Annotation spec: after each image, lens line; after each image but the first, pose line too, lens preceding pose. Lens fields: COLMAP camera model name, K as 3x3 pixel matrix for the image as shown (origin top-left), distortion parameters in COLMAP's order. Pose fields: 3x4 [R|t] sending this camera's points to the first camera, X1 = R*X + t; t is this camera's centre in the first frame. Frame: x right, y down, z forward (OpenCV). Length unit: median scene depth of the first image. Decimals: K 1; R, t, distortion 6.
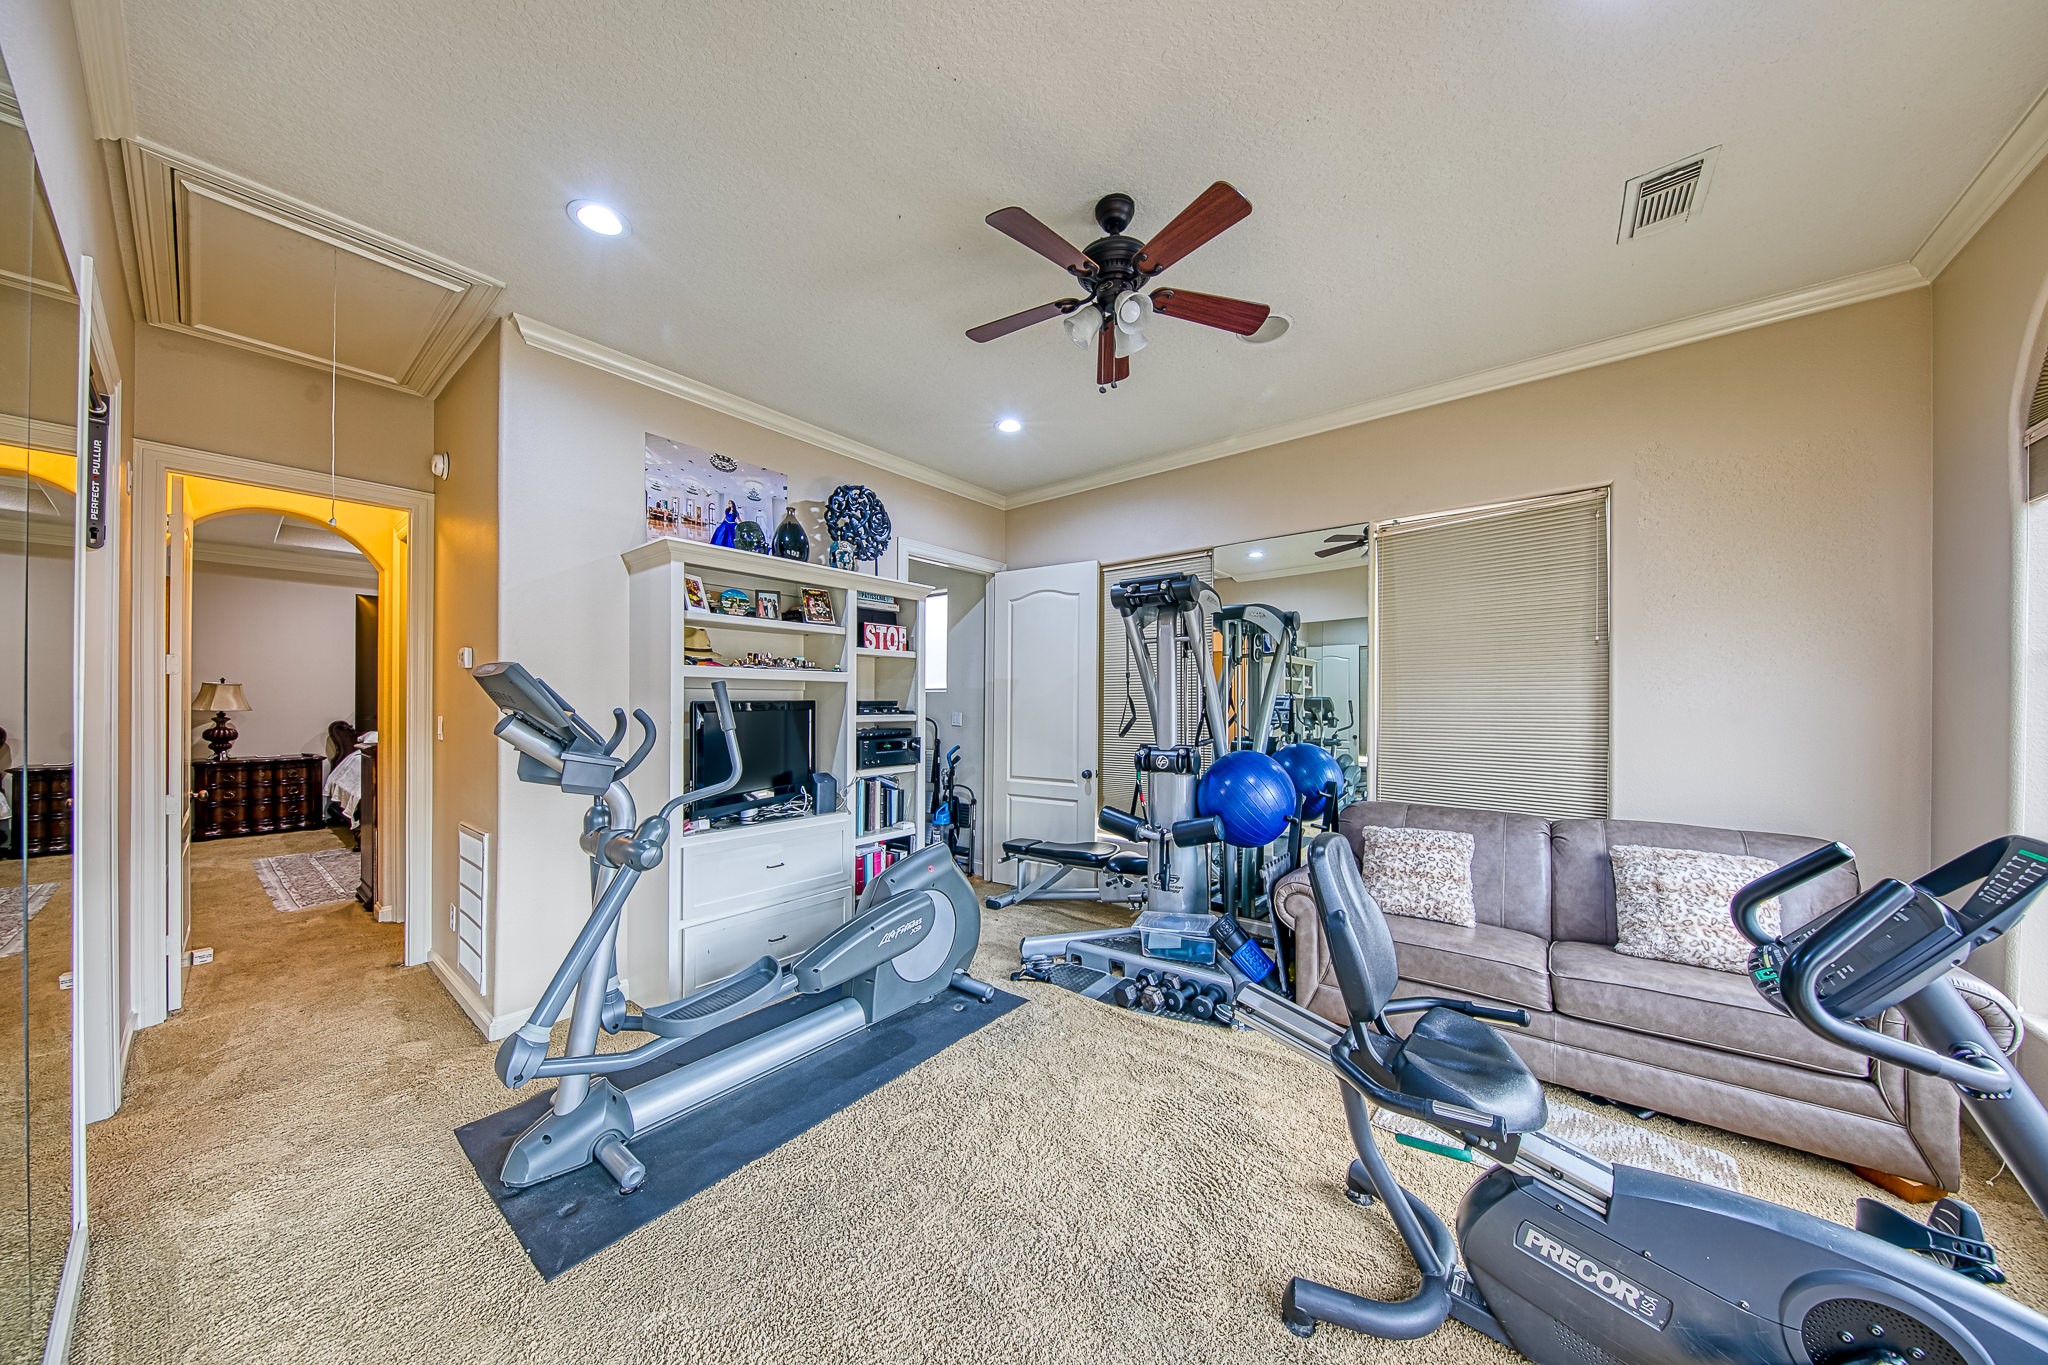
lens RADIAL K [[667.4, 0, 1009.6], [0, 667.4, 701.6], [0, 0, 1]] dist [-0.000822, -0.000183]
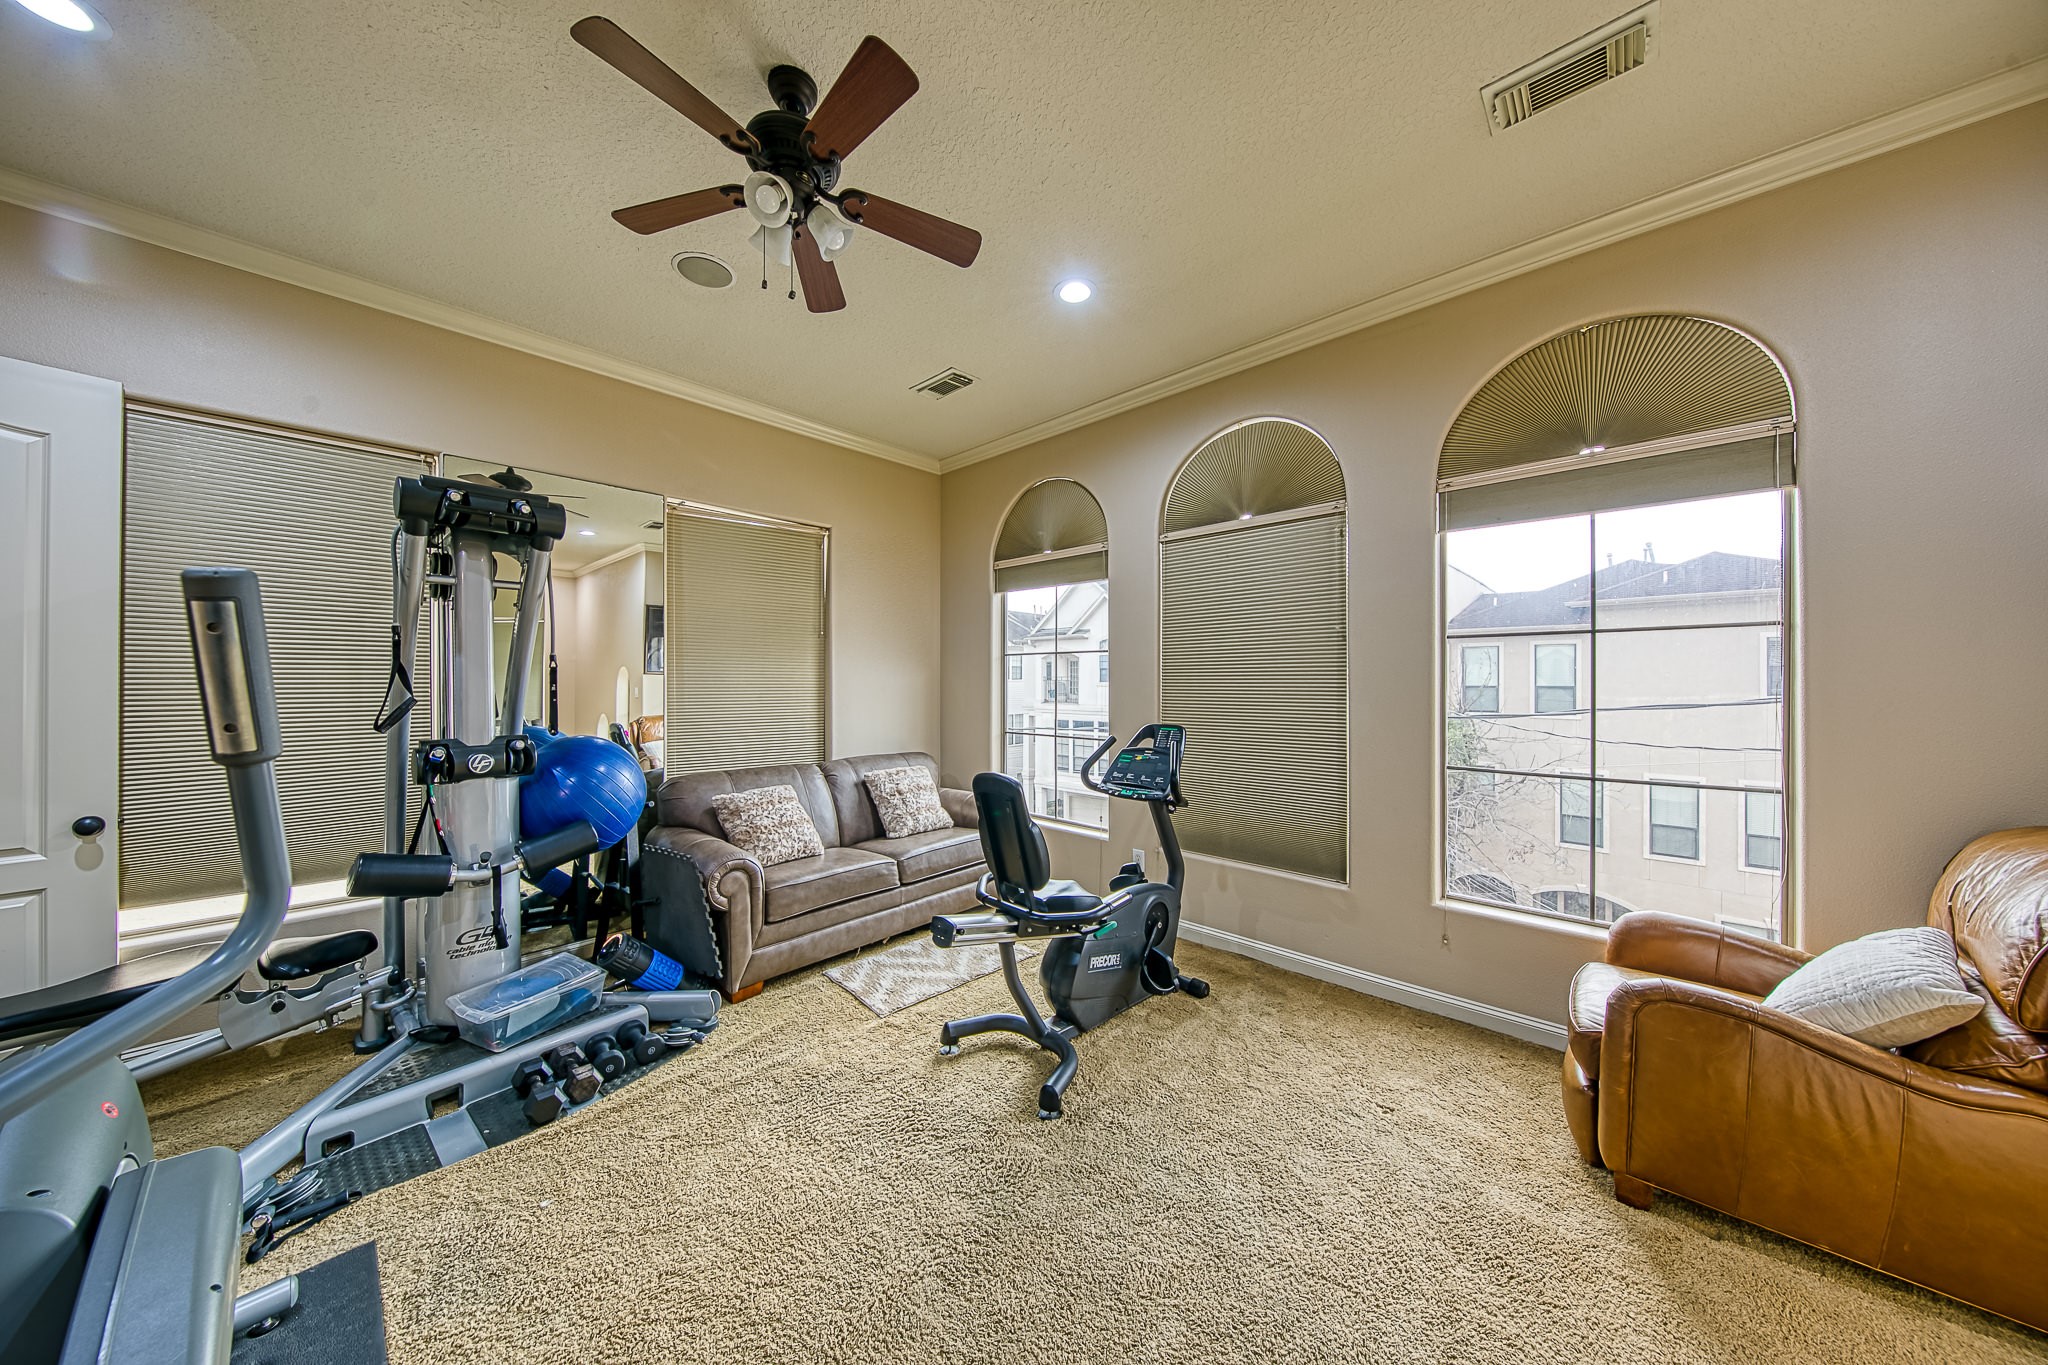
lens RADIAL K [[667.4, 0, 1010.7], [0, 667.4, 680.4], [0, 0, 1]] dist [-0.000822, -0.000183]
pose [[0.056334, 0.005670, 0.998396, -0.505077], [-0.002646, 0.999981, -0.005530, 0.010843], [-0.998408, -0.002330, 0.056348, 0.513647]]
